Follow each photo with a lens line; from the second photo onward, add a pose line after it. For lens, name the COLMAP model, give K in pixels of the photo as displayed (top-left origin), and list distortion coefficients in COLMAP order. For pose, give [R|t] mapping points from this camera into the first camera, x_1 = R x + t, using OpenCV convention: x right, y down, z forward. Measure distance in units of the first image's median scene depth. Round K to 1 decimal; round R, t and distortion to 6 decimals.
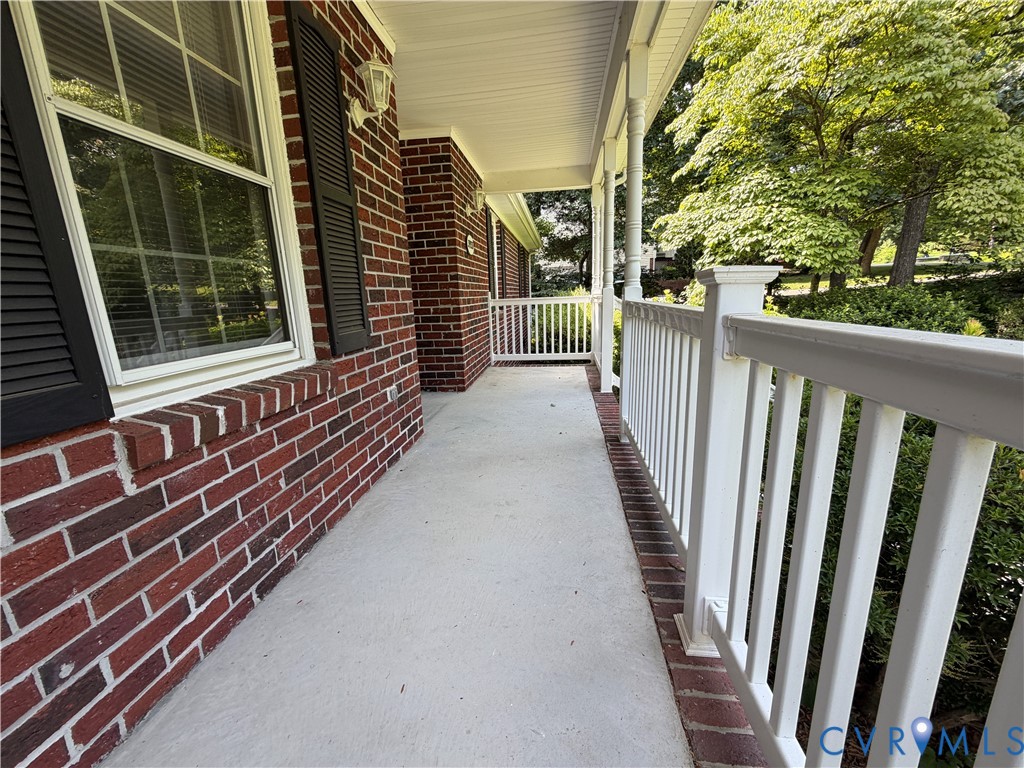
lens RADIAL K [[407.2, 0, 507.5], [0, 407.2, 386.5], [0, 0, 1]] dist [-0.003805, 0.000668]
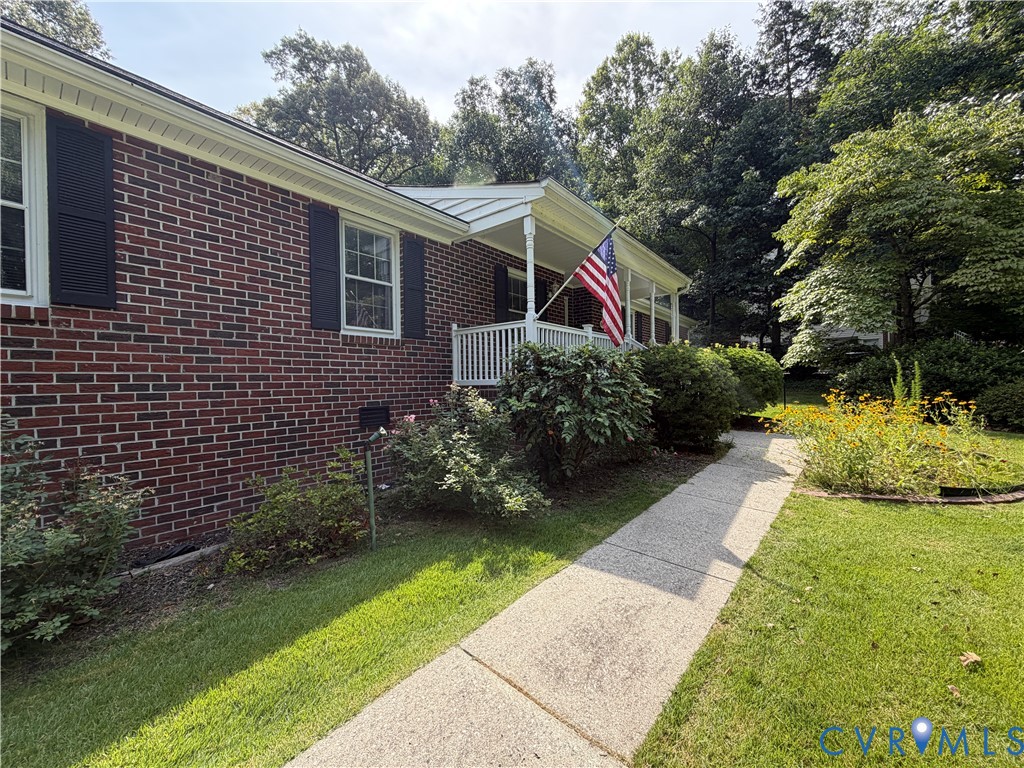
lens RADIAL K [[407.2, 0, 514.1], [0, 407.2, 384.6], [0, 0, 1]] dist [-0.003805, 0.000668]
pose [[0.865863, 0.030560, -0.499346, 0.455421], [-0.128766, 0.978118, -0.163418, 0.307470], [0.483425, 0.205796, 0.850851, -0.804167]]
